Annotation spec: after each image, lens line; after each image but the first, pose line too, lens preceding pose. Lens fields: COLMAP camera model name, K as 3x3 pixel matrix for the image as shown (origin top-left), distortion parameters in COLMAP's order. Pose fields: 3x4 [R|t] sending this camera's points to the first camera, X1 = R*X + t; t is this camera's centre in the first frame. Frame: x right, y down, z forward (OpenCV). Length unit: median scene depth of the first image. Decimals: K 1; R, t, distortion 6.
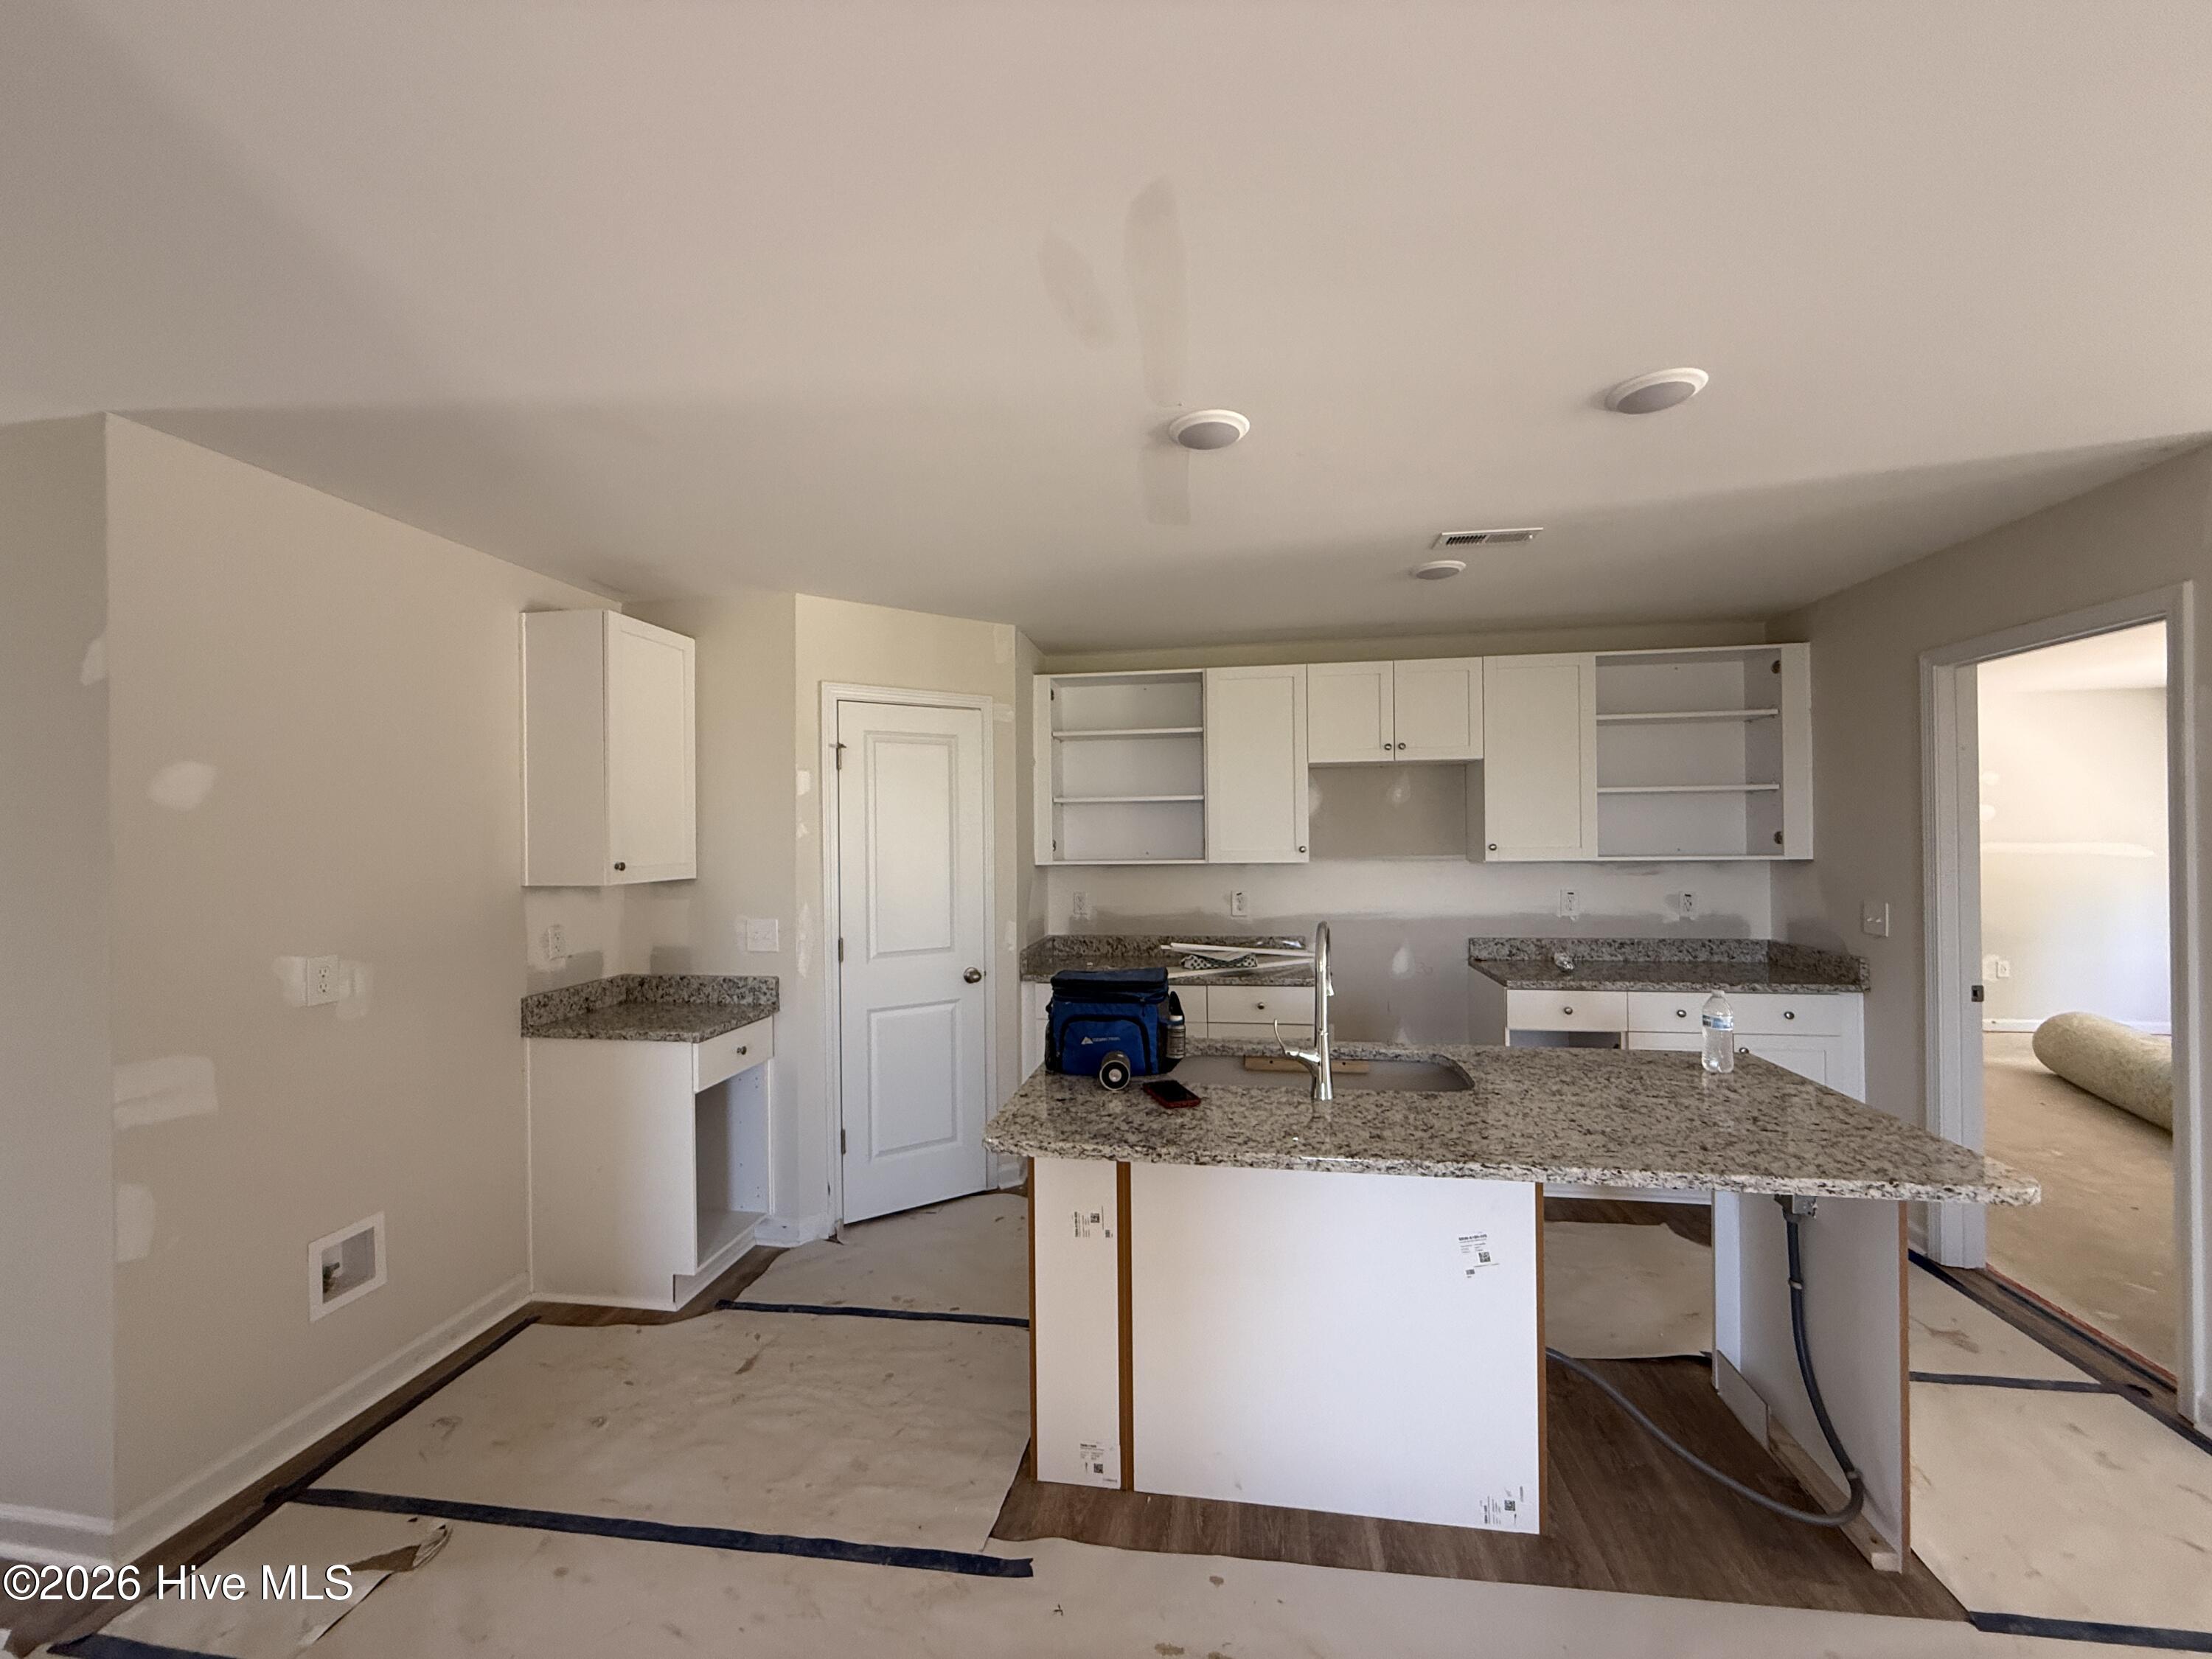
lens RADIAL K [[881.9, 0, 1108.0], [0, 881.9, 837.0], [0, 0, 1]] dist [0.004198, -0.000750]
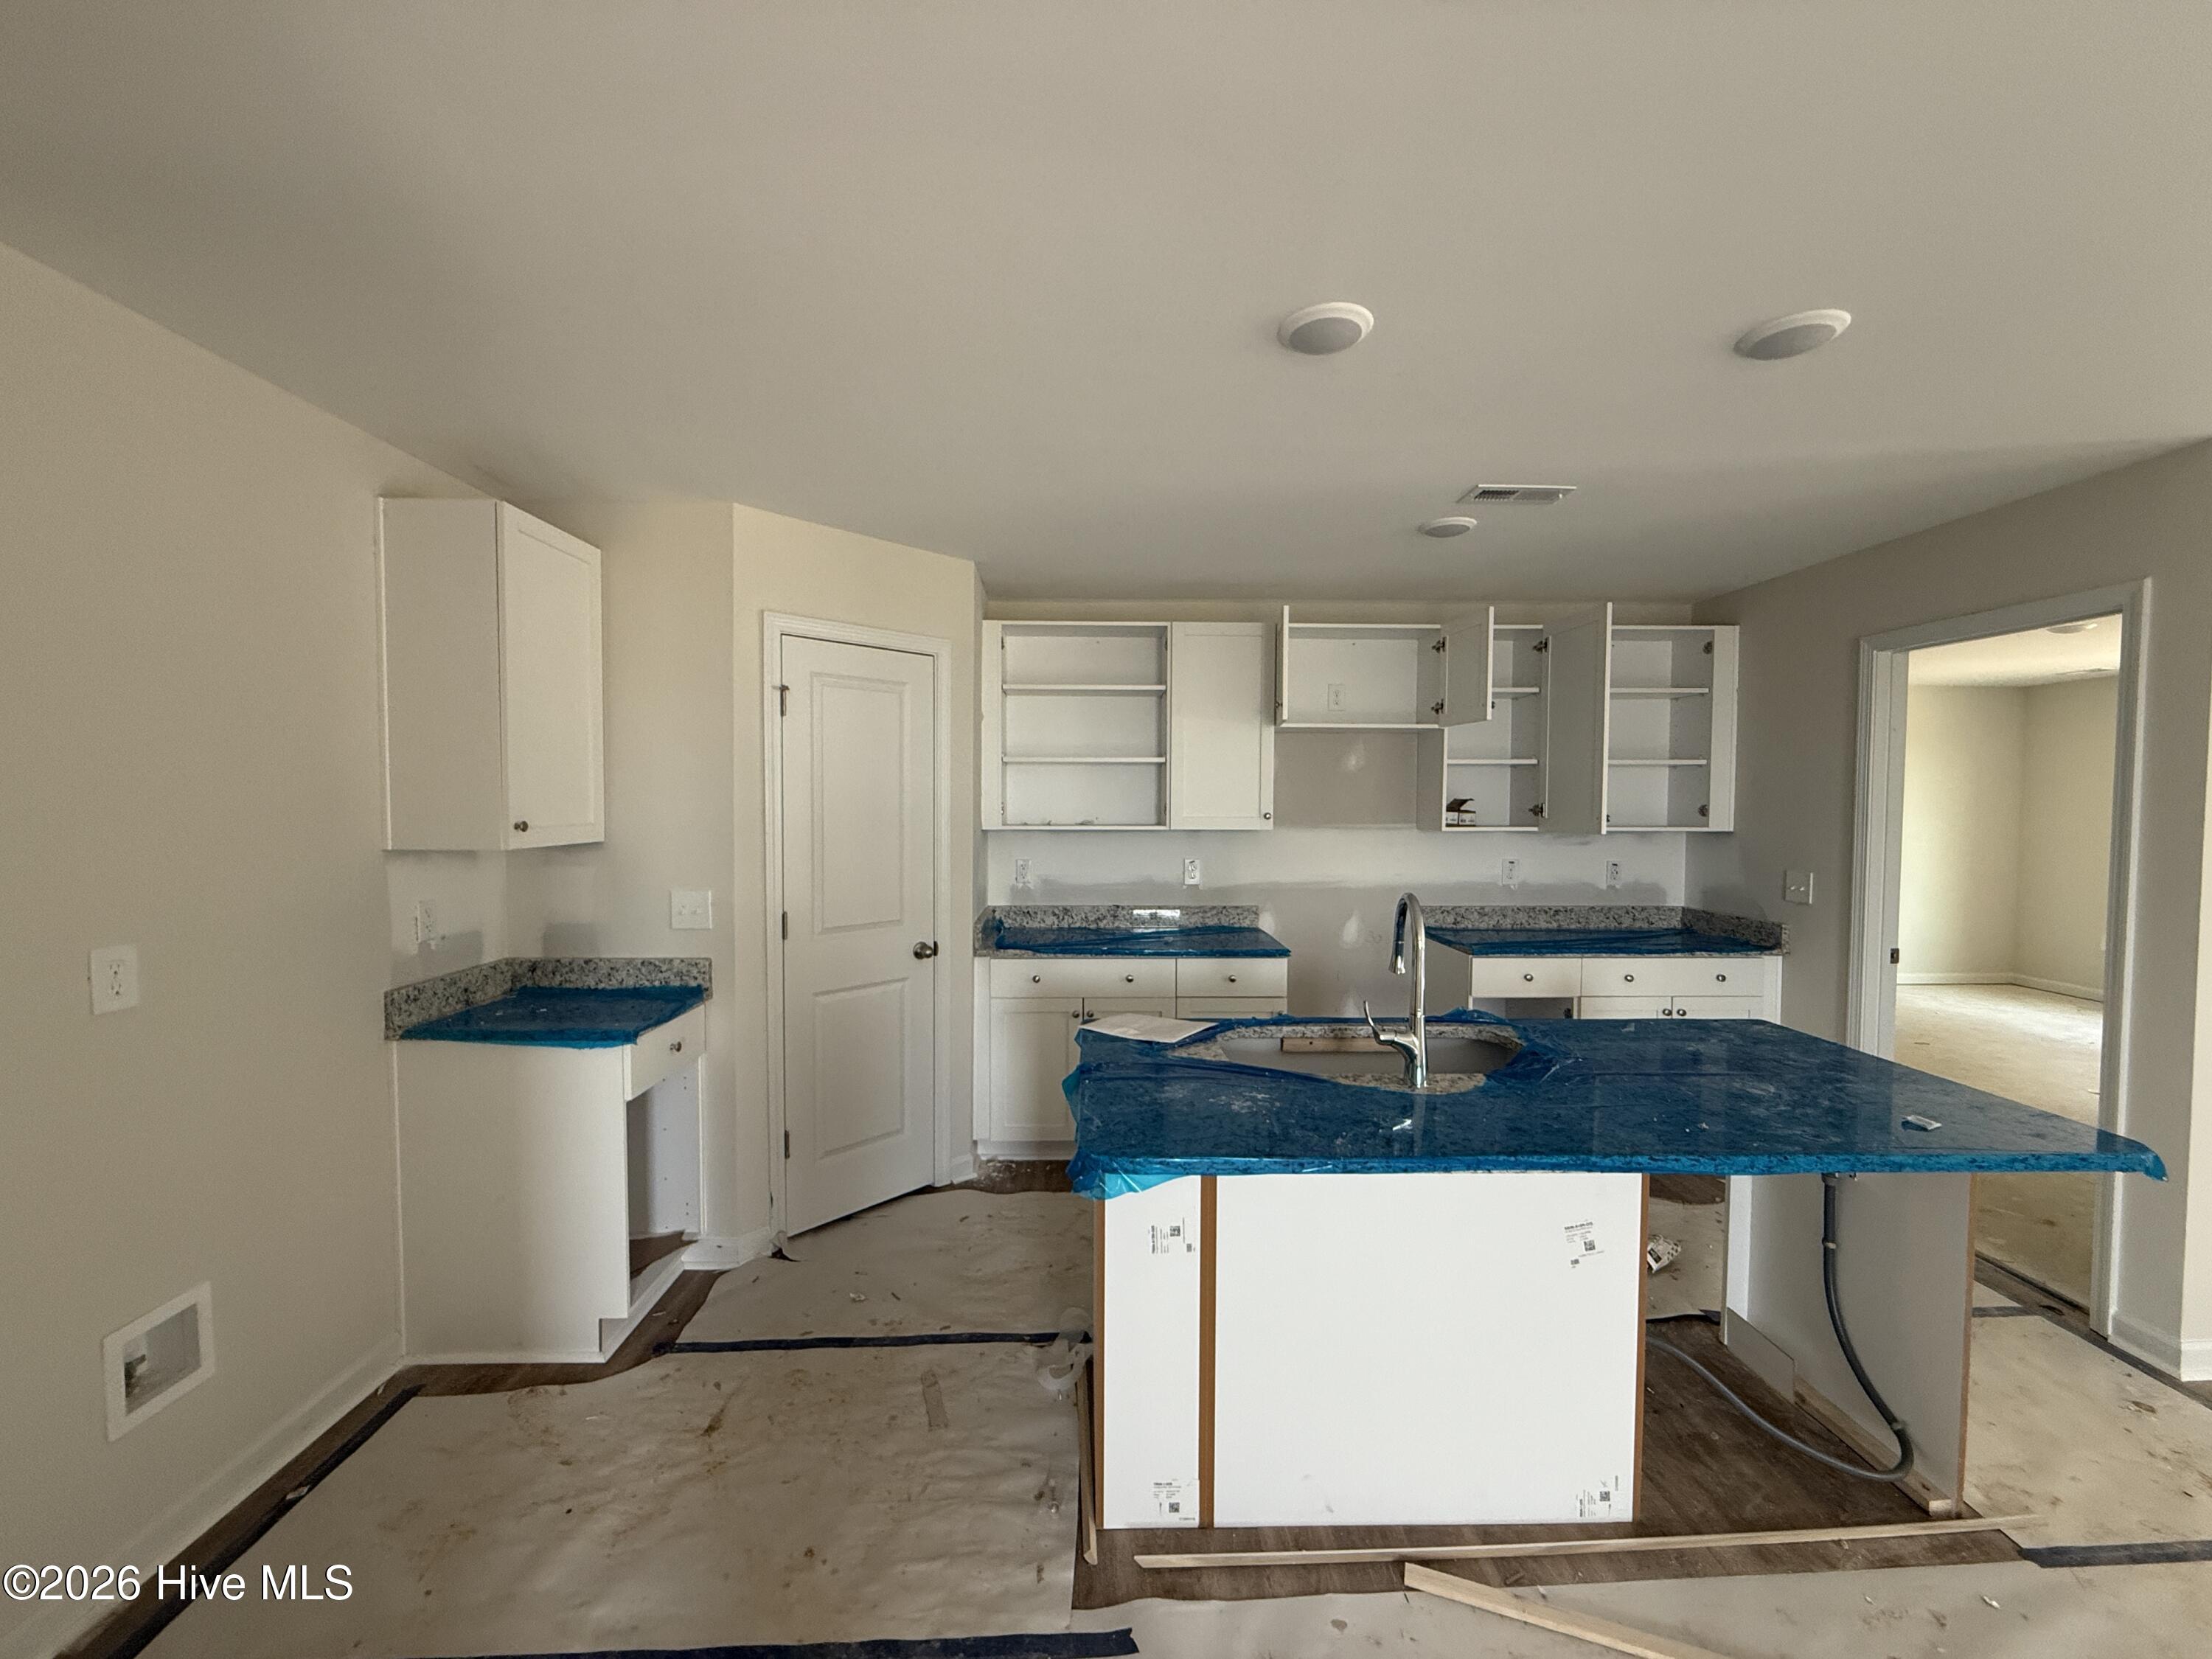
lens RADIAL K [[881.9, 0, 1109.6], [0, 881.9, 836.2], [0, 0, 1]] dist [0.004198, -0.000750]
pose [[0.983988, 0.008277, 0.178040, -0.168598], [-0.014898, 0.999245, 0.035883, 0.005593], [-0.177608, -0.037961, 0.983369, 0.113911]]
